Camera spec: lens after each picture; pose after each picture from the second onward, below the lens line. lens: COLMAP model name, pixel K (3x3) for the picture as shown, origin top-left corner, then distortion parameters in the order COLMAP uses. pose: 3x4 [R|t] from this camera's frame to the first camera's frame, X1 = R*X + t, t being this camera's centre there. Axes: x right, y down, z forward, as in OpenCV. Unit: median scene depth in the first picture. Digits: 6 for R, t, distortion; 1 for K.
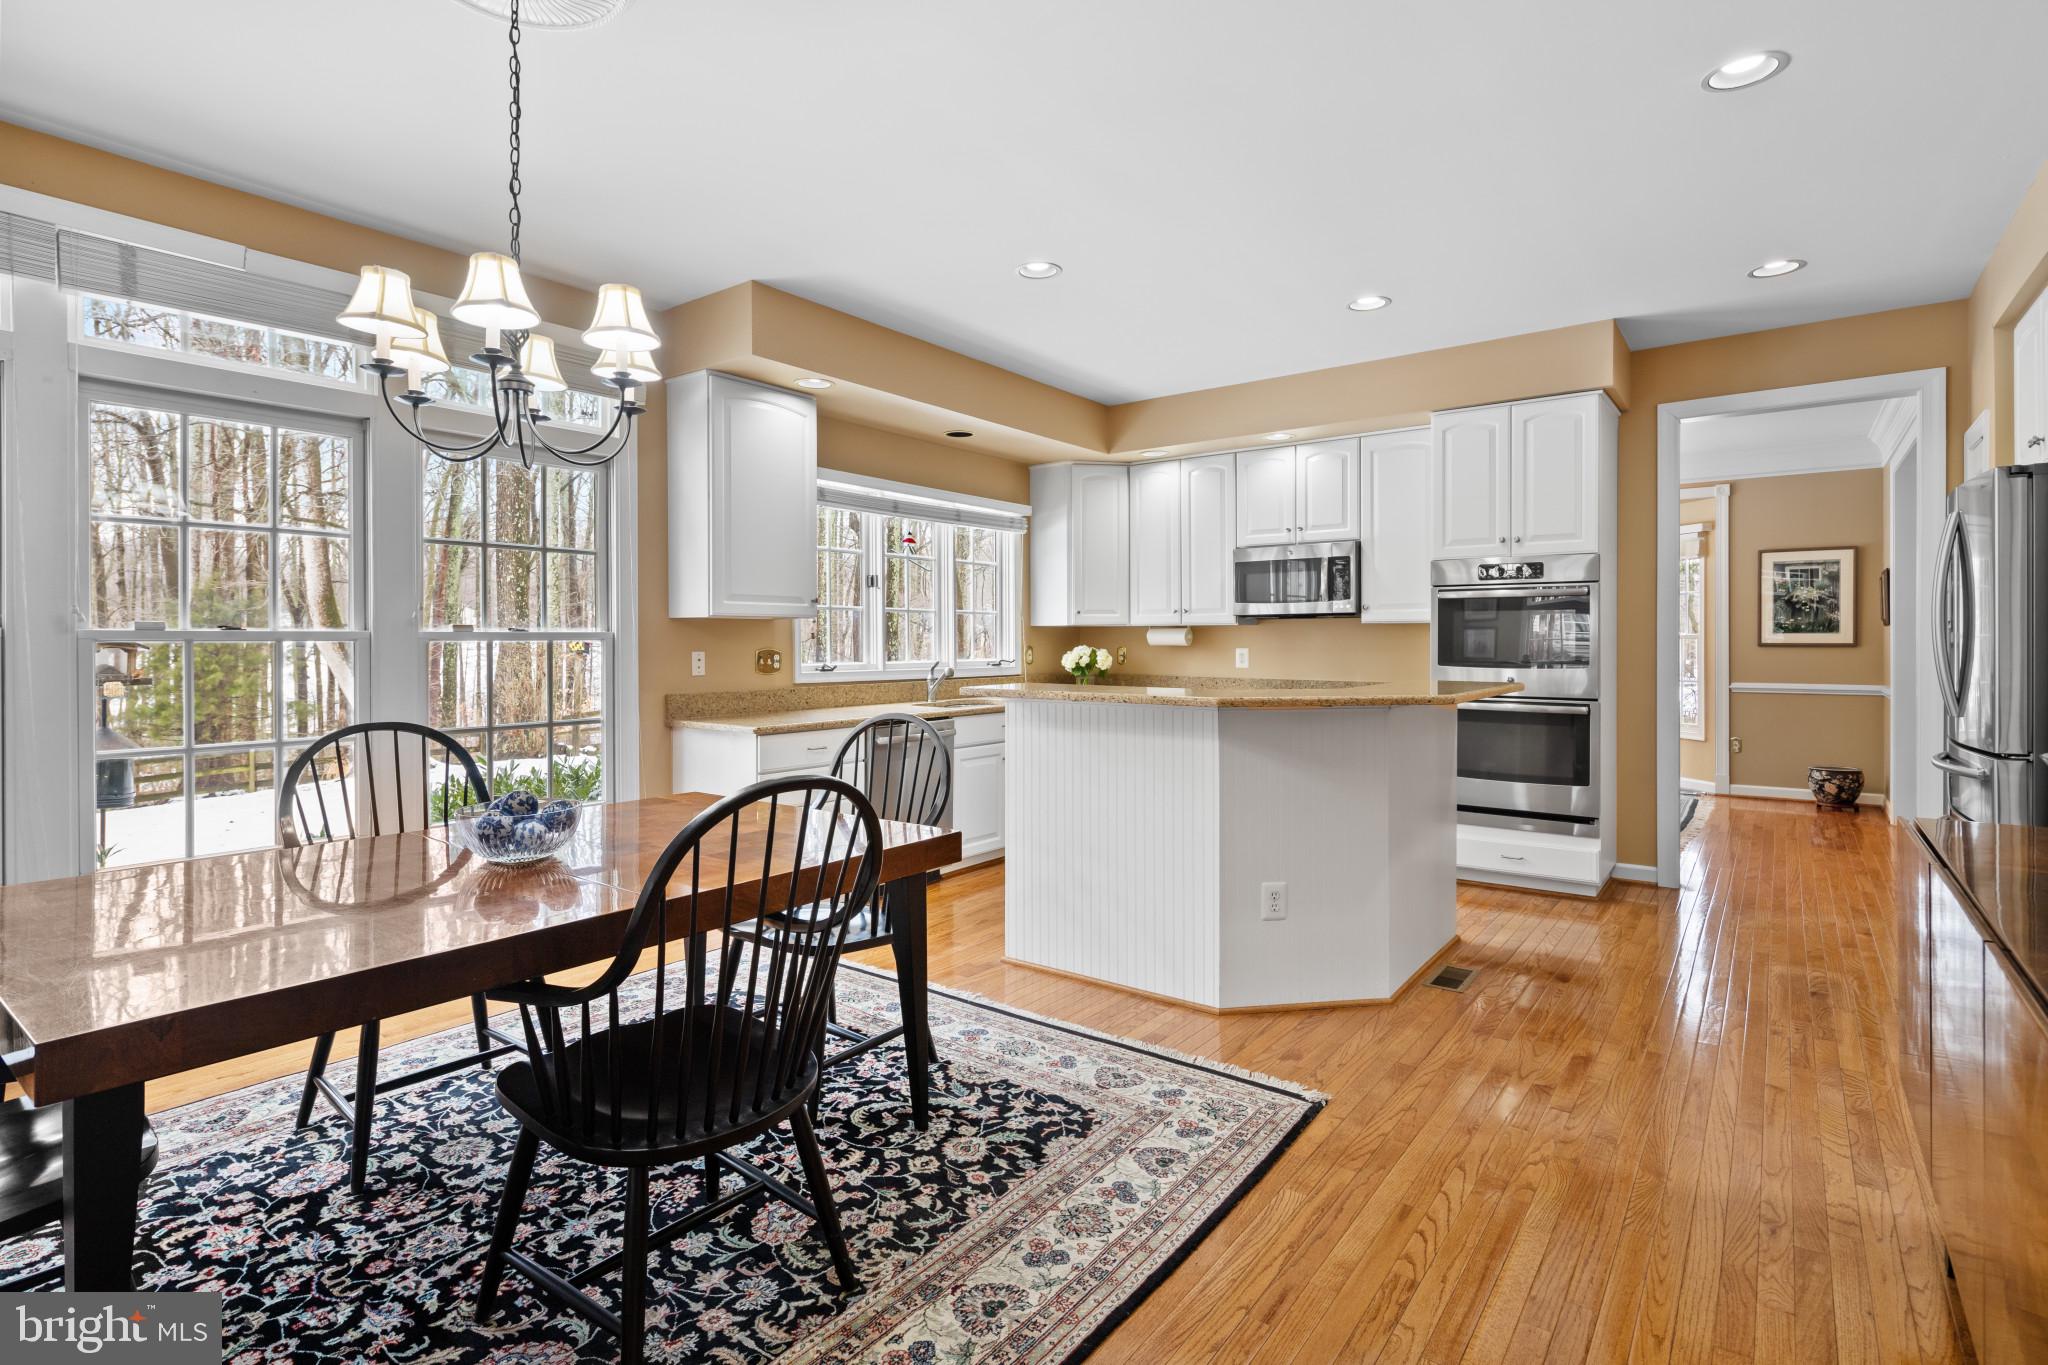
lens RADIAL K [[994.3, 0, 1021.3], [0, 994.3, 649.1], [0, 0, 1]] dist [0.003245, -0.000334]
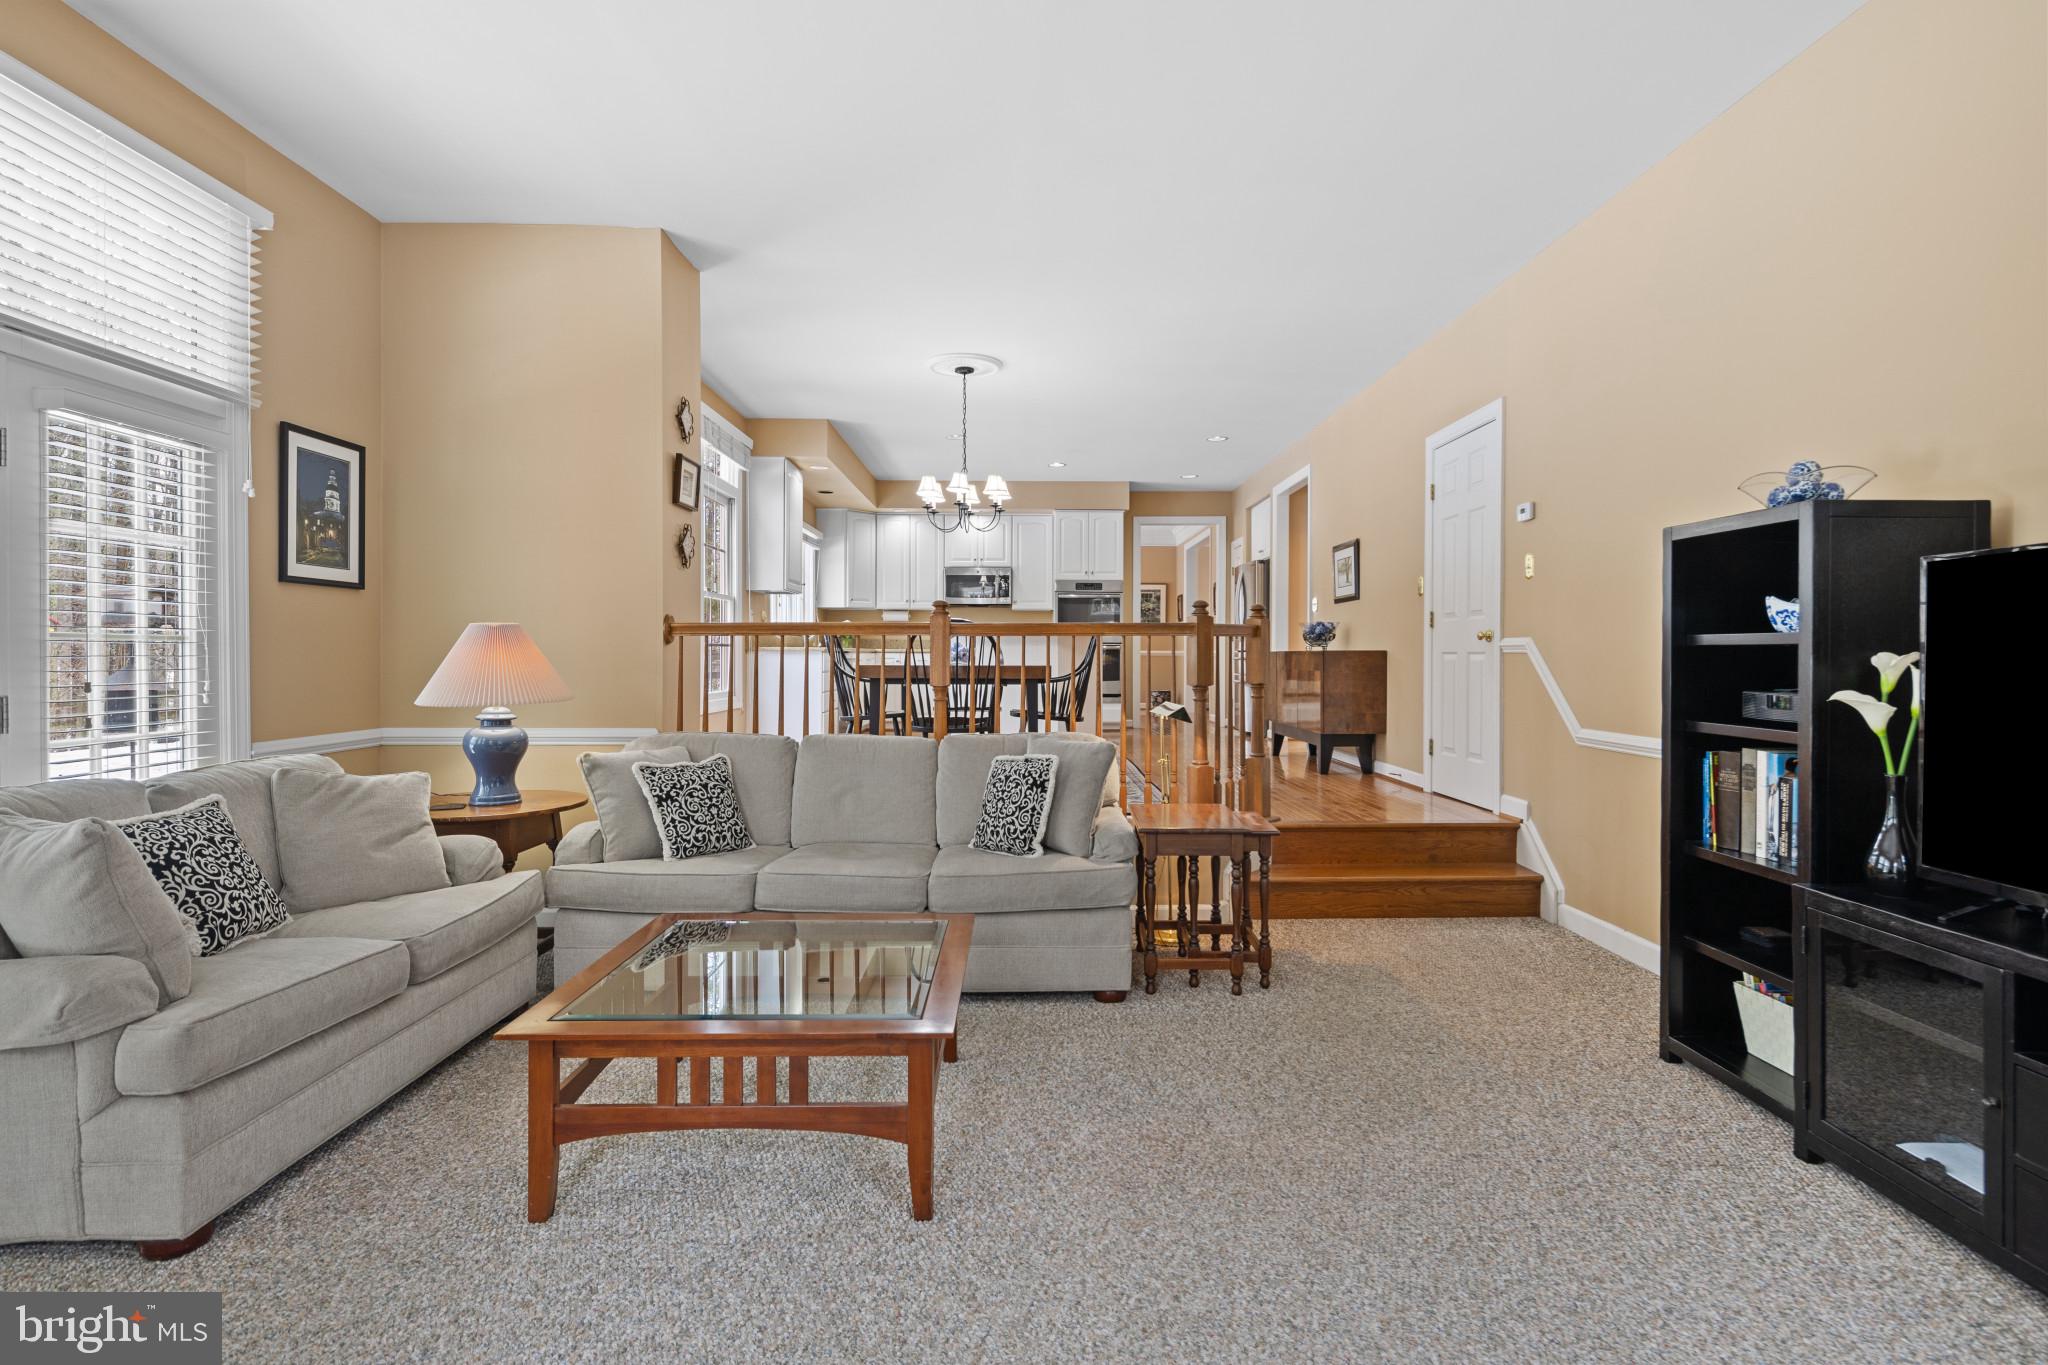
lens RADIAL K [[985.1, 0, 1030.1], [0, 985.1, 658.0], [0, 0, 1]] dist [0.000386, -0.001568]
pose [[0.789959, 0.002840, 0.613153, -1.729847], [-0.000260, 0.999991, -0.004296, 0.163925], [-0.613160, 0.003234, 0.789952, -1.176231]]
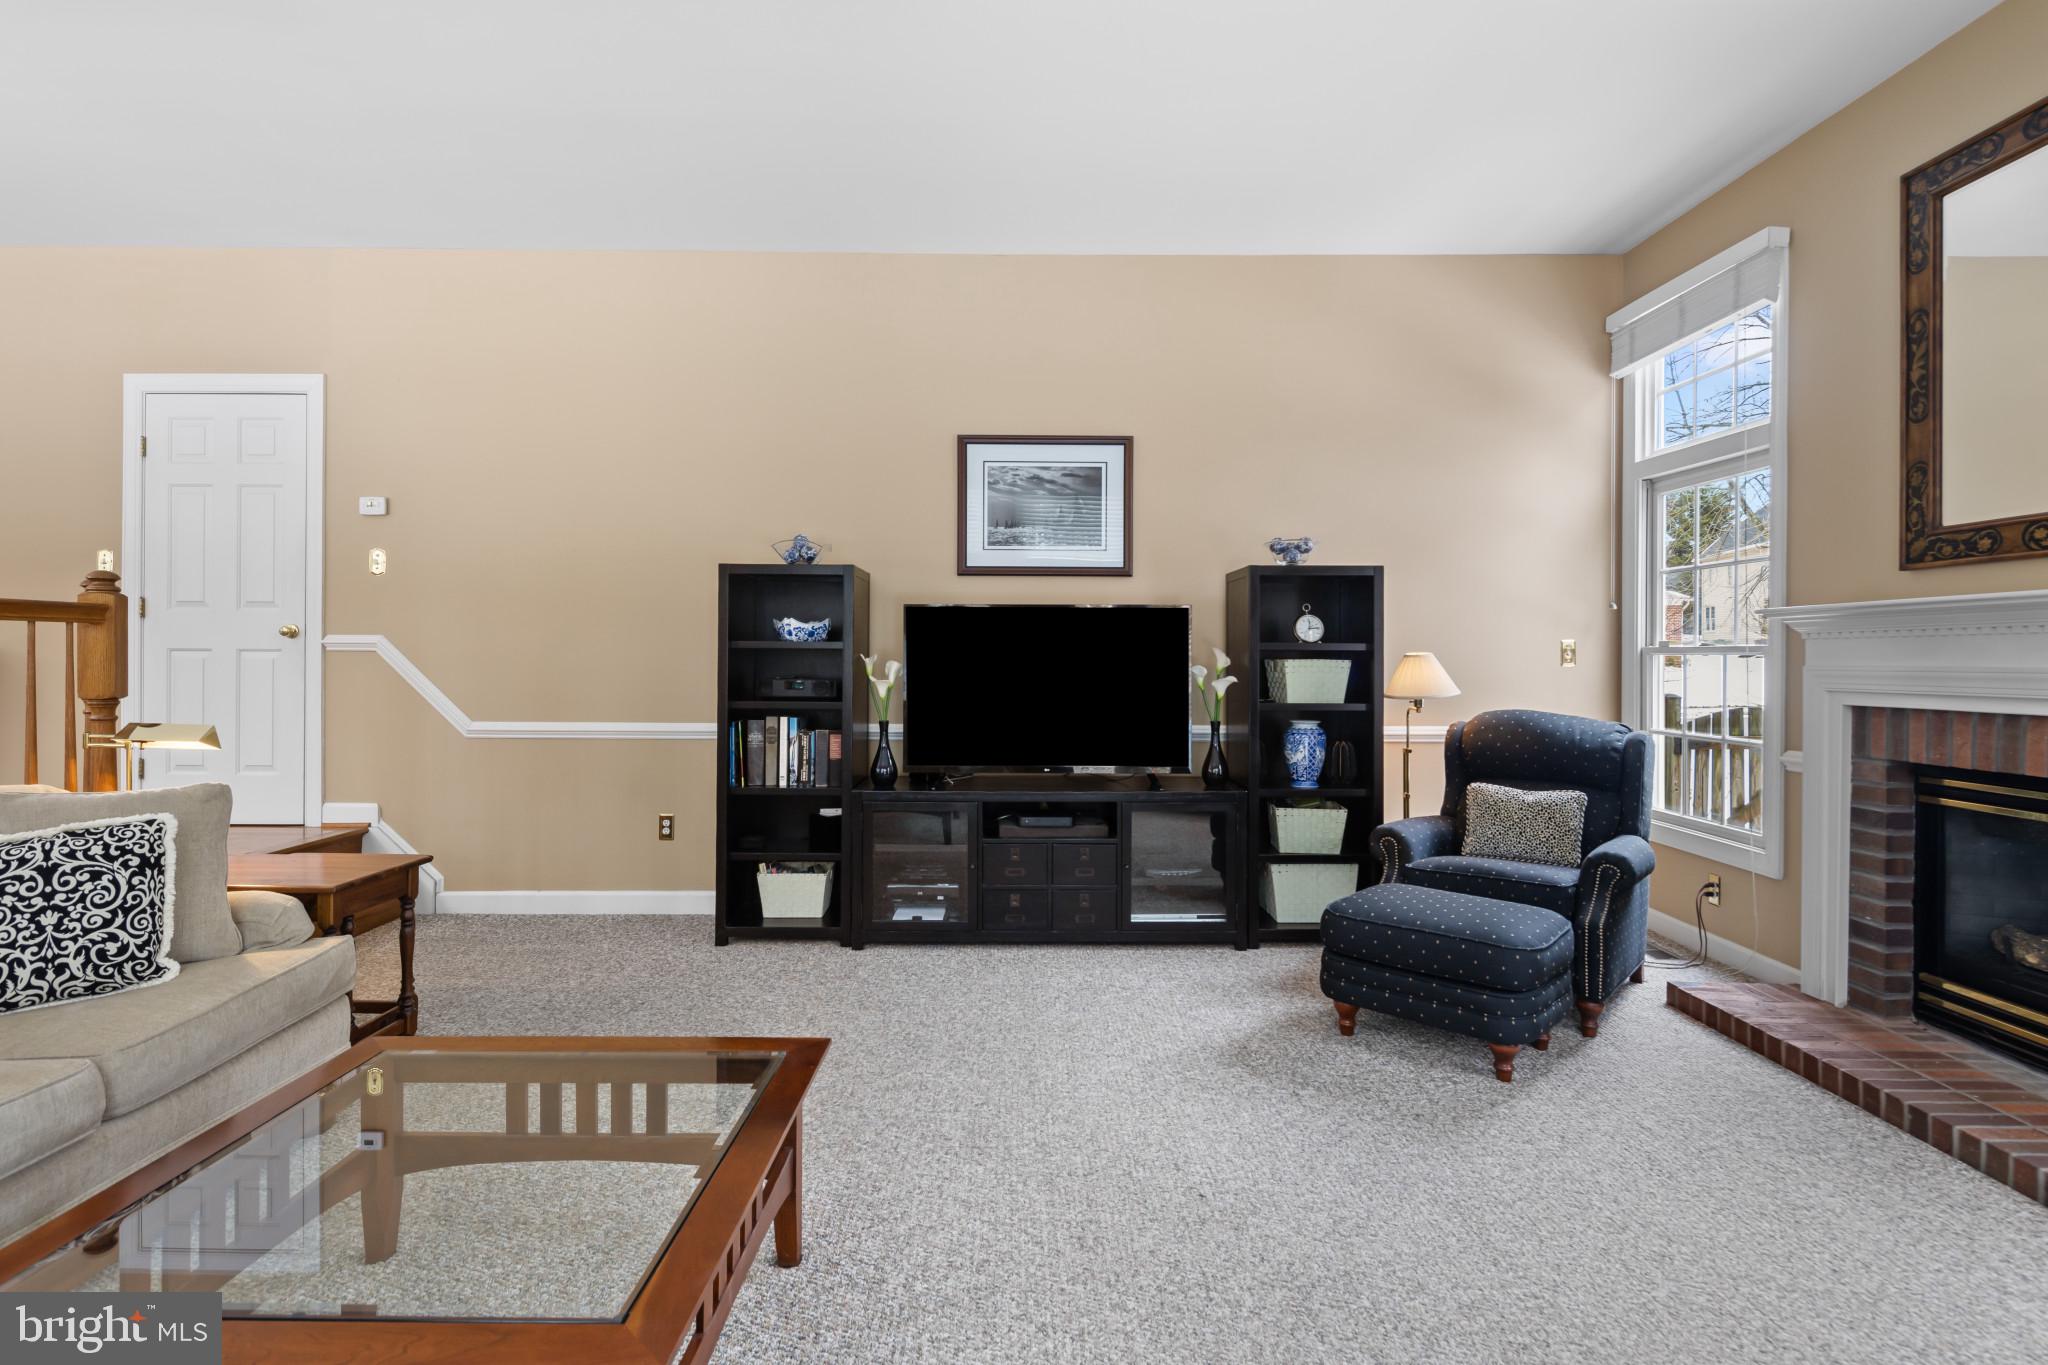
lens RADIAL K [[985.1, 0, 1030.1], [0, 985.1, 658.0], [0, 0, 1]] dist [0.000386, -0.001568]
pose [[-0.607418, -0.000389, 0.794382, -2.001824], [0.002277, 0.999995, 0.002231, 0.157888], [-0.794379, 0.003164, -0.607414, -0.198543]]
